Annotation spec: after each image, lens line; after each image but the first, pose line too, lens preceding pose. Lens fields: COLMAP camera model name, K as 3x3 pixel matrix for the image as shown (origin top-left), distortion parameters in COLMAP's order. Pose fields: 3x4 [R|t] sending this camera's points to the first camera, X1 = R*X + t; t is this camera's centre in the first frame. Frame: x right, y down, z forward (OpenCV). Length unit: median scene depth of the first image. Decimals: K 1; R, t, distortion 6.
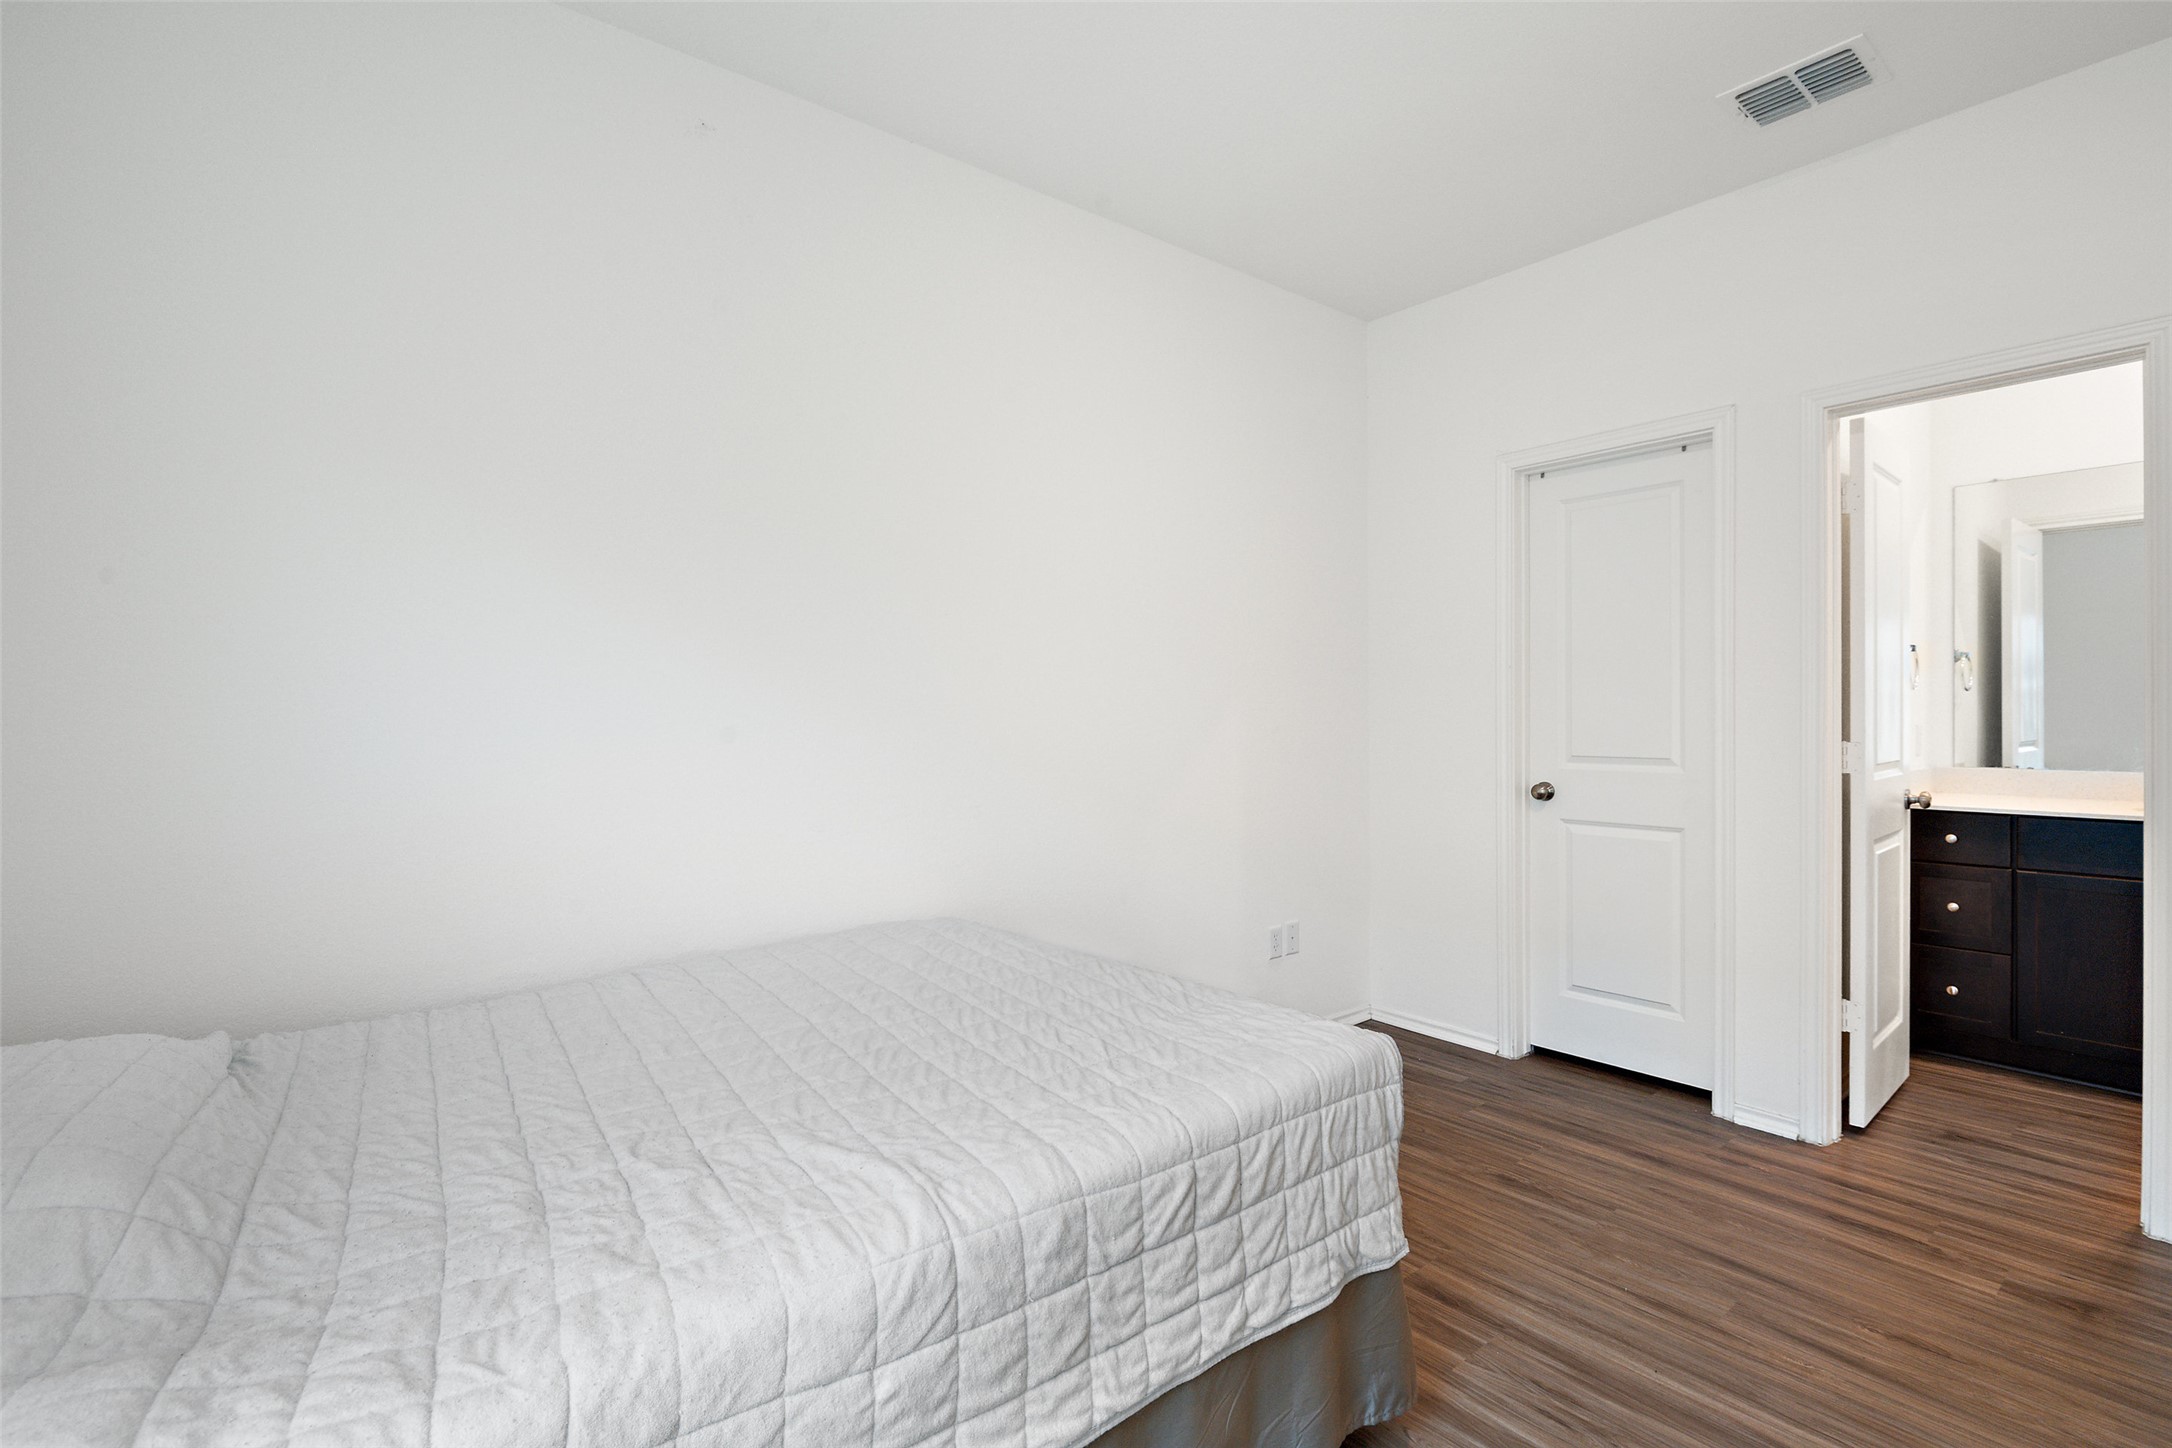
lens RADIAL K [[985.6, 0, 1091.1], [0, 985.6, 712.2], [0, 0, 1]] dist [-0.005191, -0.002699]
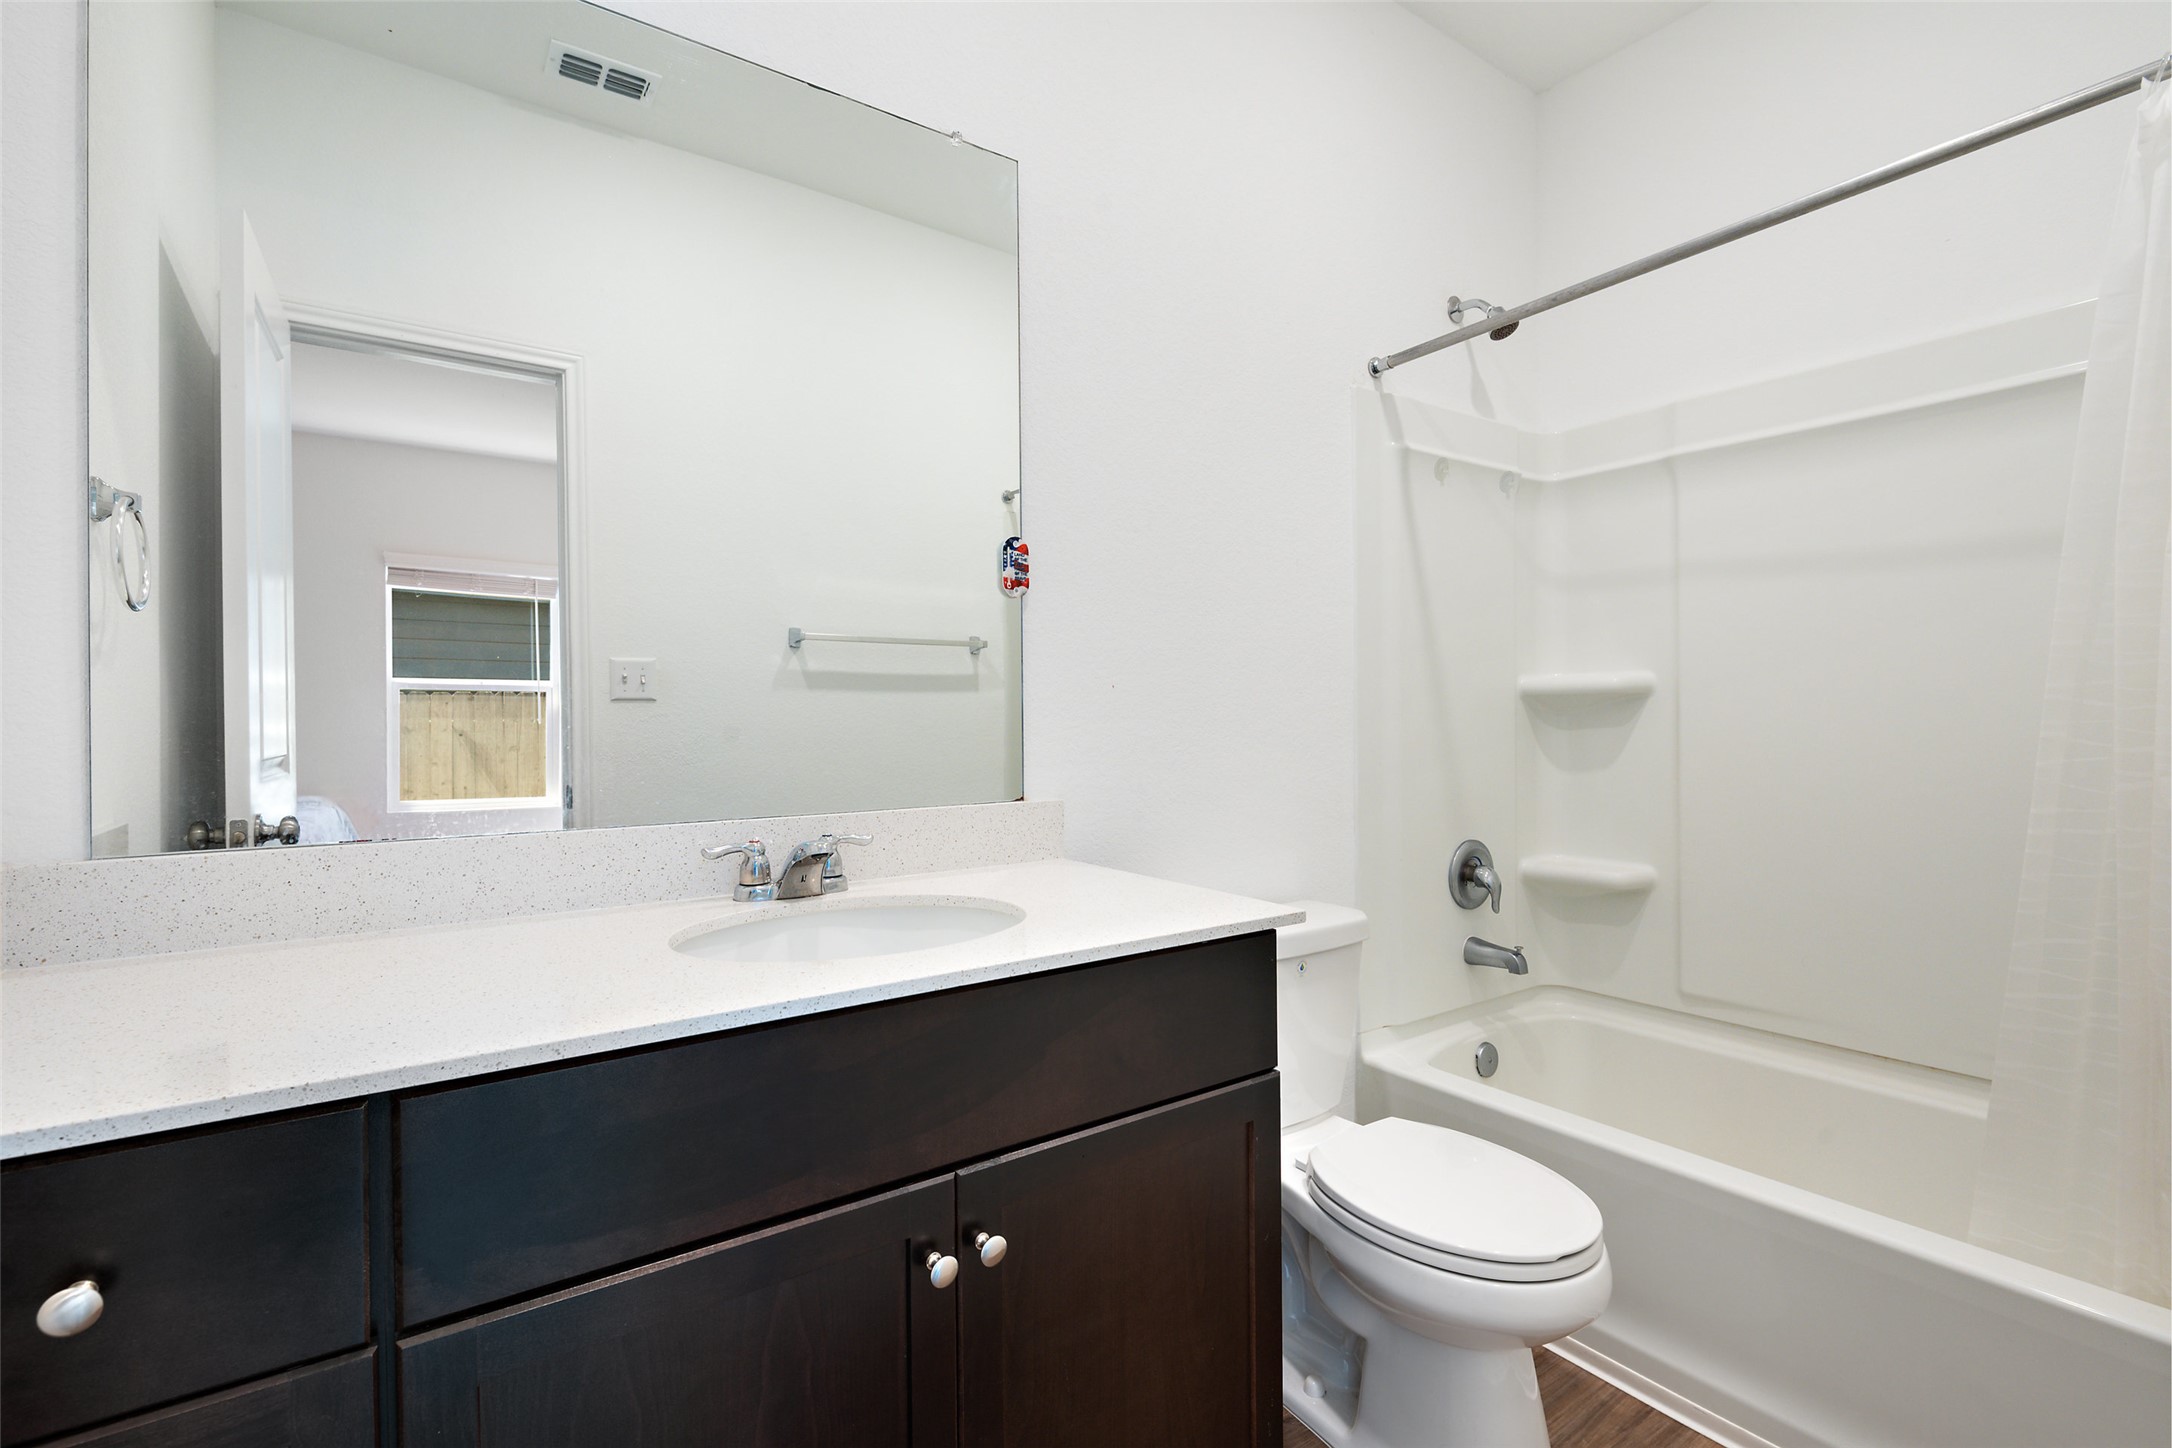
lens RADIAL K [[985.6, 0, 1096.8], [0, 985.6, 723.5], [0, 0, 1]] dist [-0.005191, -0.002699]
pose [[0.056756, 0.005868, 0.998371, 0.585752], [0.016375, 0.999843, -0.006808, 0.023741], [-0.998254, 0.016734, 0.056651, 0.659495]]
